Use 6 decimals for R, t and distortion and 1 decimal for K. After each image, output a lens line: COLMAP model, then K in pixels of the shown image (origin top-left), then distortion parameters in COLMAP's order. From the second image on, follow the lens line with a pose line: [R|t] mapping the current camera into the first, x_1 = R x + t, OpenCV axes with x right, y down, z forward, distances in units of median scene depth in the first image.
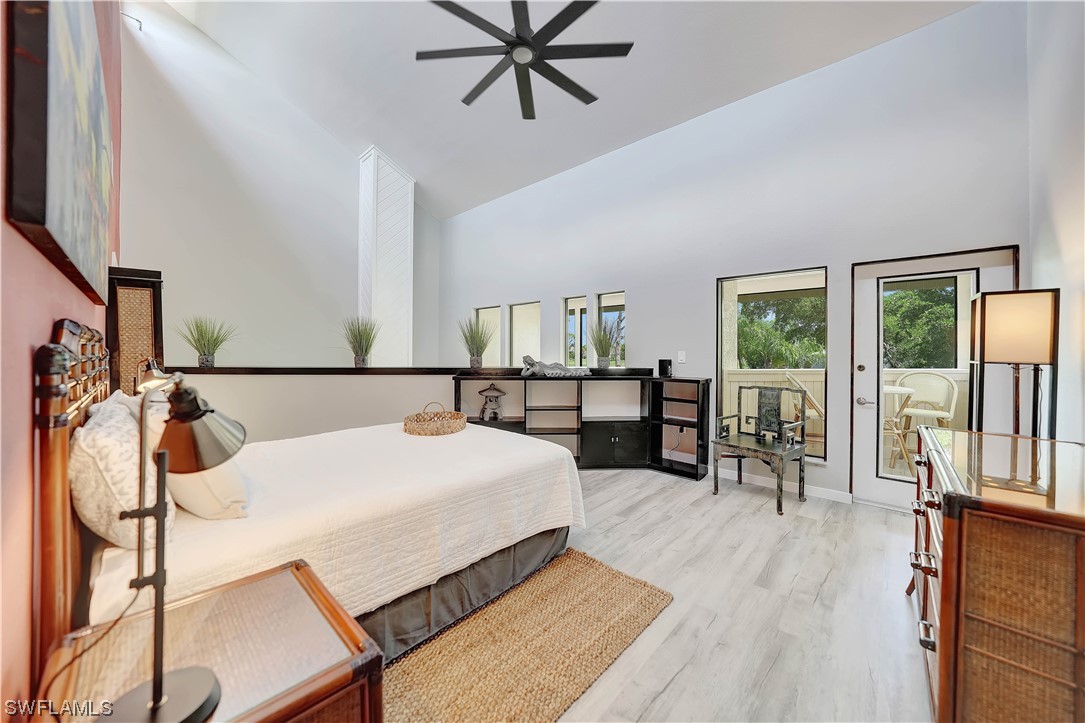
lens RADIAL K [[384.3, 0, 544.2], [0, 384.3, 352.6], [0, 0, 1]] dist [-0.026219, 0.005331]
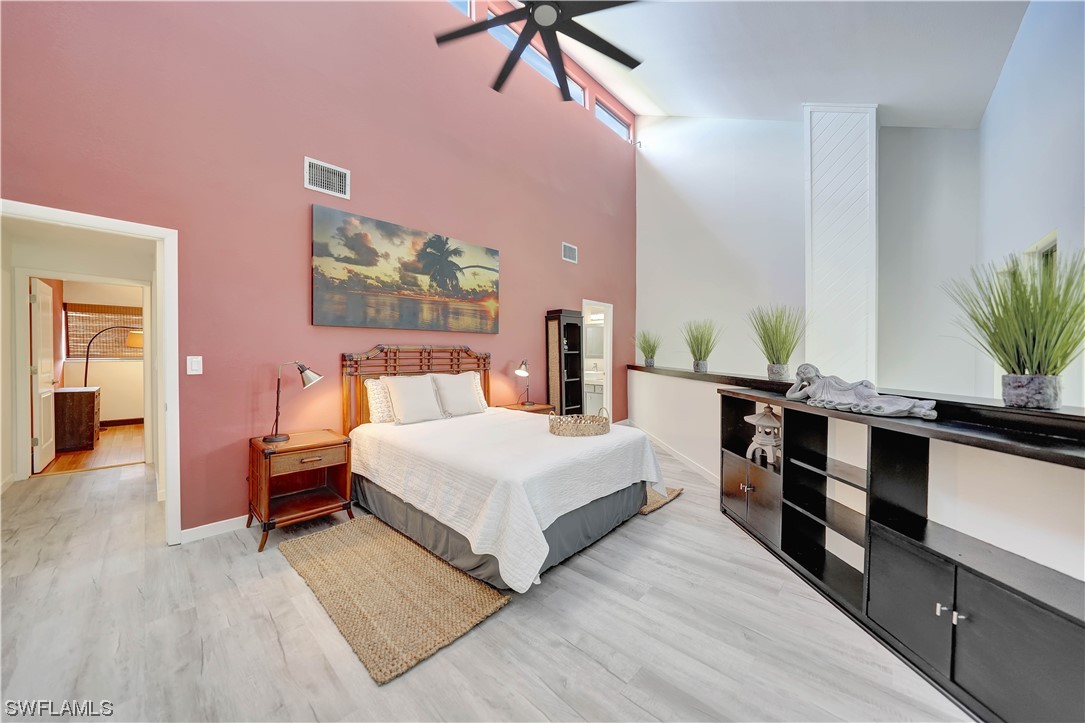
lens RADIAL K [[384.3, 0, 544.2], [0, 384.3, 352.6], [0, 0, 1]] dist [-0.026219, 0.005331]
pose [[-0.003469, -0.004594, -0.999983, 0.651218], [-0.006311, 0.999970, -0.004572, -0.004333], [0.999974, 0.006295, -0.003498, 0.794736]]
